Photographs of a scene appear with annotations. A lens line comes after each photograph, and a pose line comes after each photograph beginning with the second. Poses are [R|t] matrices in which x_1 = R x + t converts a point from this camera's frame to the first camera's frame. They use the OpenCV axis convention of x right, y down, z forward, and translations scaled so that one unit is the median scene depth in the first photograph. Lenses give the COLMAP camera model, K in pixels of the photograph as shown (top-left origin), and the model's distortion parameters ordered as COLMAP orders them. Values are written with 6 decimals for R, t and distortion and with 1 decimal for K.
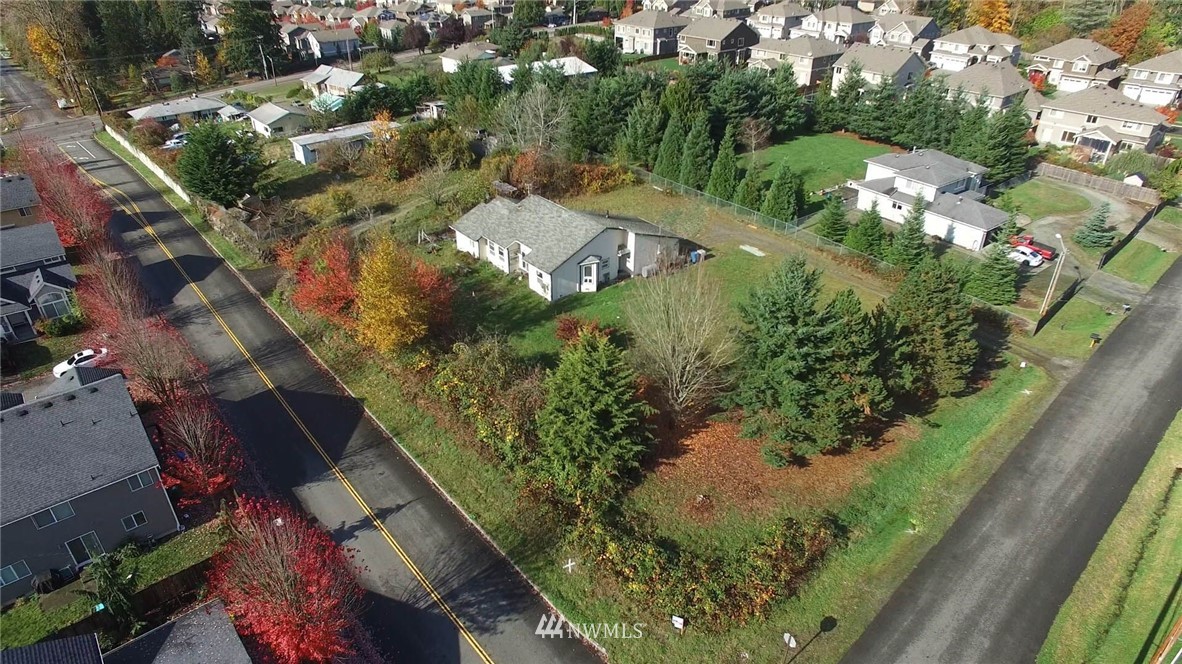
lens RADIAL K [[723.1, 0, 591.8], [0, 723.1, 325.7], [0, 0, 1]] dist [-0.117300, 0.079912]
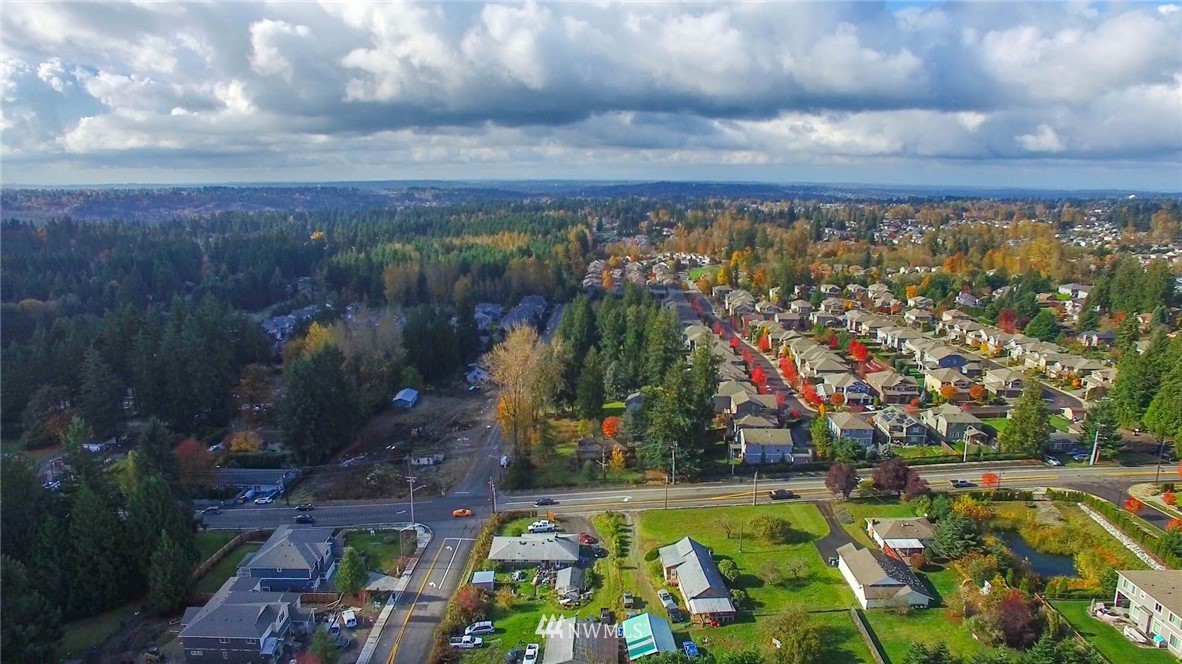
lens RADIAL K [[723.1, 0, 588.7], [0, 723.1, 303.8], [0, 0, 1]] dist [-0.117300, 0.079912]
pose [[0.739969, 0.117244, -0.662344, 0.141426], [-0.333920, 0.918817, -0.210411, -0.772613], [0.583904, 0.376868, 0.719046, 0.357157]]
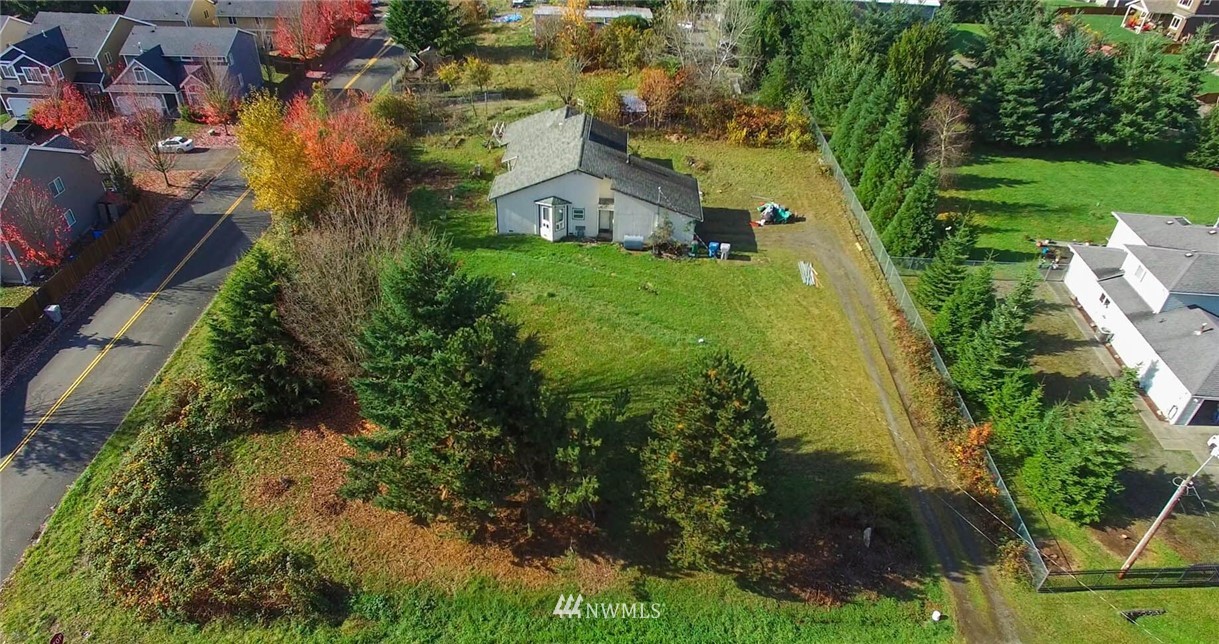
lens RADIAL K [[772.0, 0, 606.5], [0, 772.0, 334.3], [0, 0, 1]] dist [-0.077925, 0.024956]
pose [[0.756840, 0.402313, -0.515109, 0.467219], [-0.350449, 0.915032, 0.199754, -0.126375], [0.551705, 0.029337, 0.833523, 0.264087]]
